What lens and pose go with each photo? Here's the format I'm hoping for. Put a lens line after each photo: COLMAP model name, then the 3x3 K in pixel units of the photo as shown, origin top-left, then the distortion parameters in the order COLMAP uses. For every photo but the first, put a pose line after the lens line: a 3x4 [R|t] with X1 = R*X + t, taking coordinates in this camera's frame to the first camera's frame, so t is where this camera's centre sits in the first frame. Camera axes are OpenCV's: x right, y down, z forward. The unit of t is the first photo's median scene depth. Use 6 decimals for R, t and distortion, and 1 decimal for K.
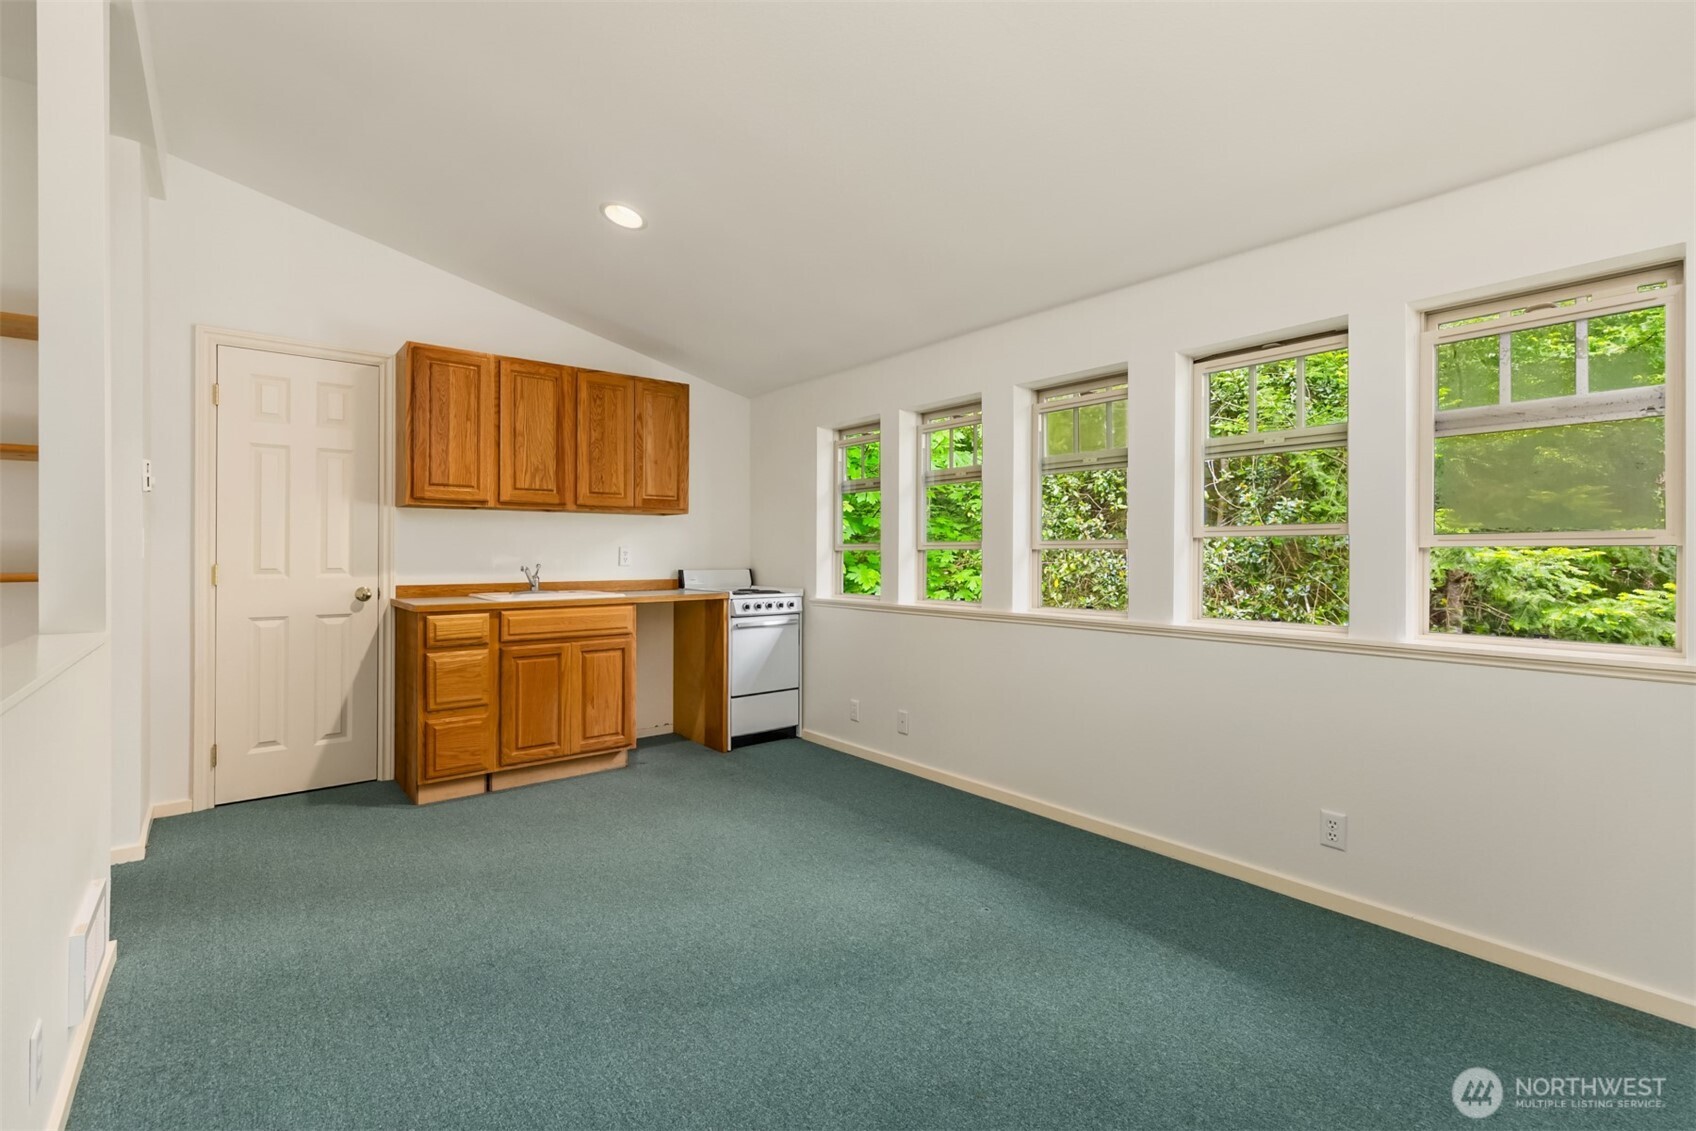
lens RADIAL K [[785.7, 0, 848.0], [0, 785.7, 565.5], [0, 0, 1]] dist [0.001404, 0.000065]
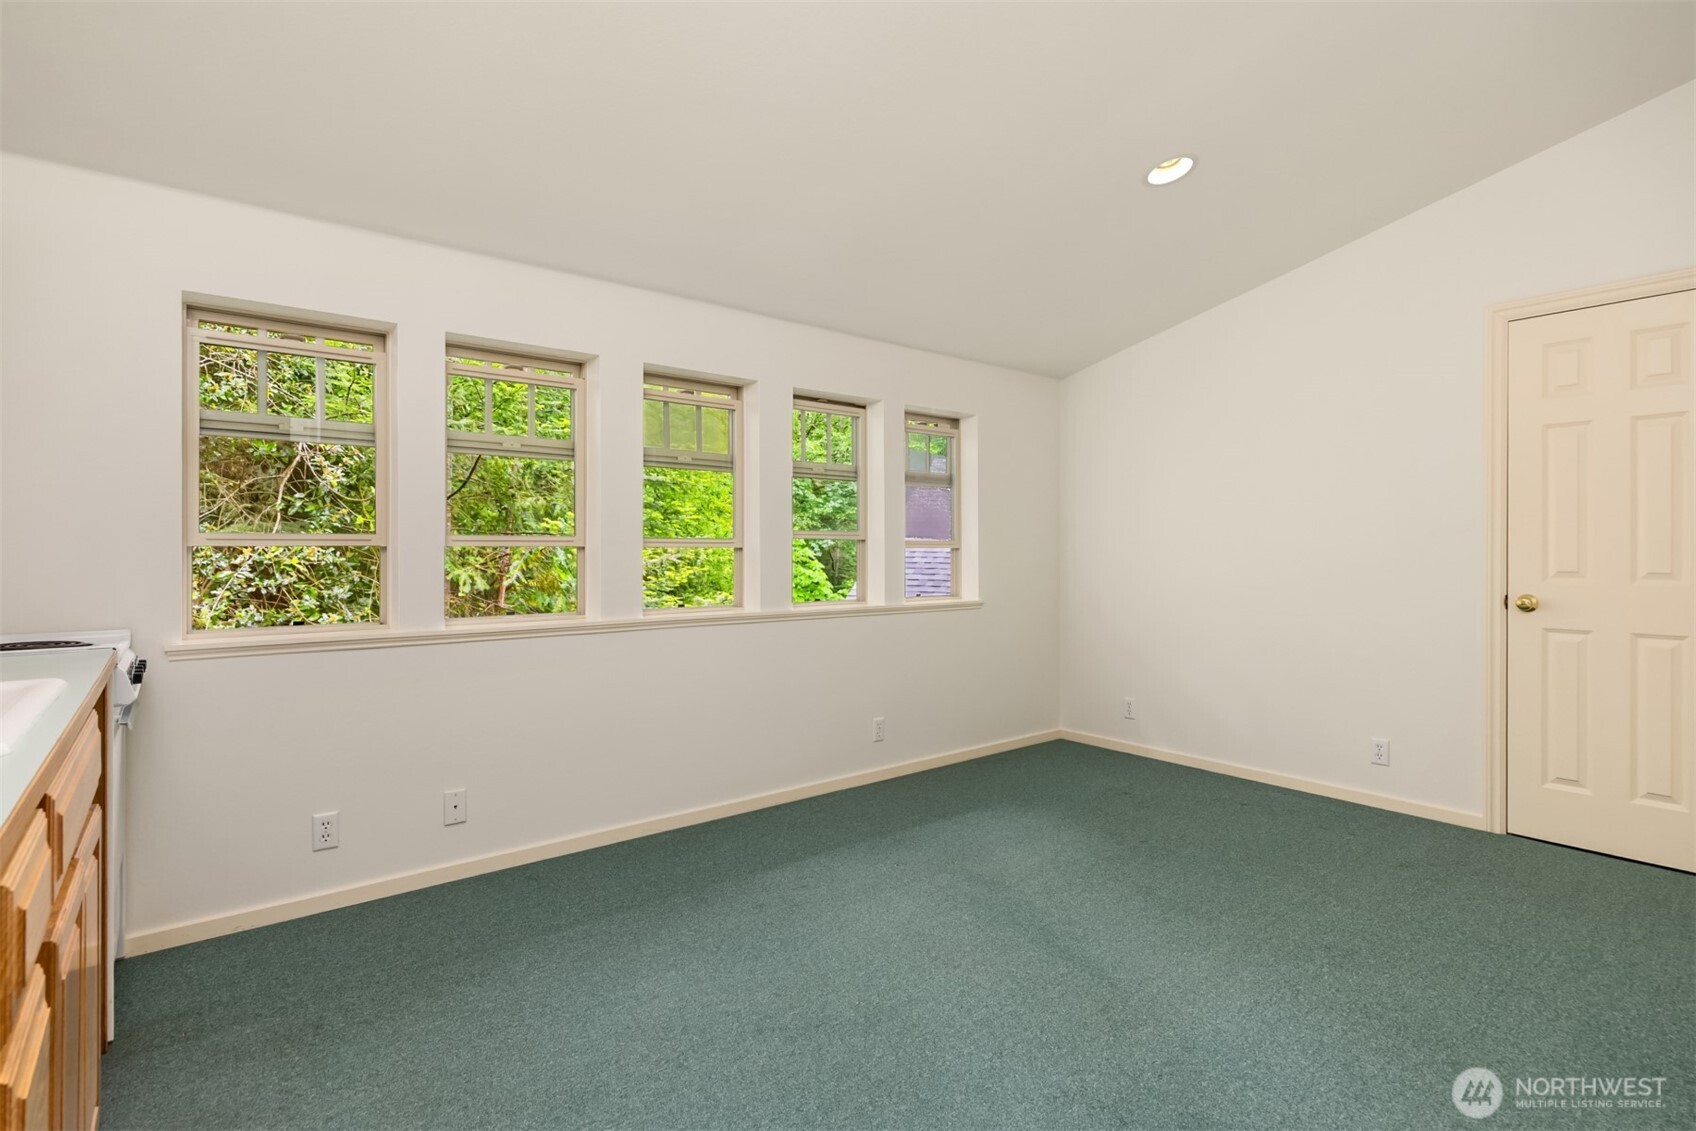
lens RADIAL K [[817.3, 0, 848.0], [0, 817.3, 565.5], [0, 0, 1]] dist [-0.029301, -0.000023]
pose [[-0.011844, -0.013741, 0.999835, -0.842037], [0.026646, 0.999546, 0.014052, -0.008208], [-0.999575, 0.026808, -0.011472, 0.919333]]
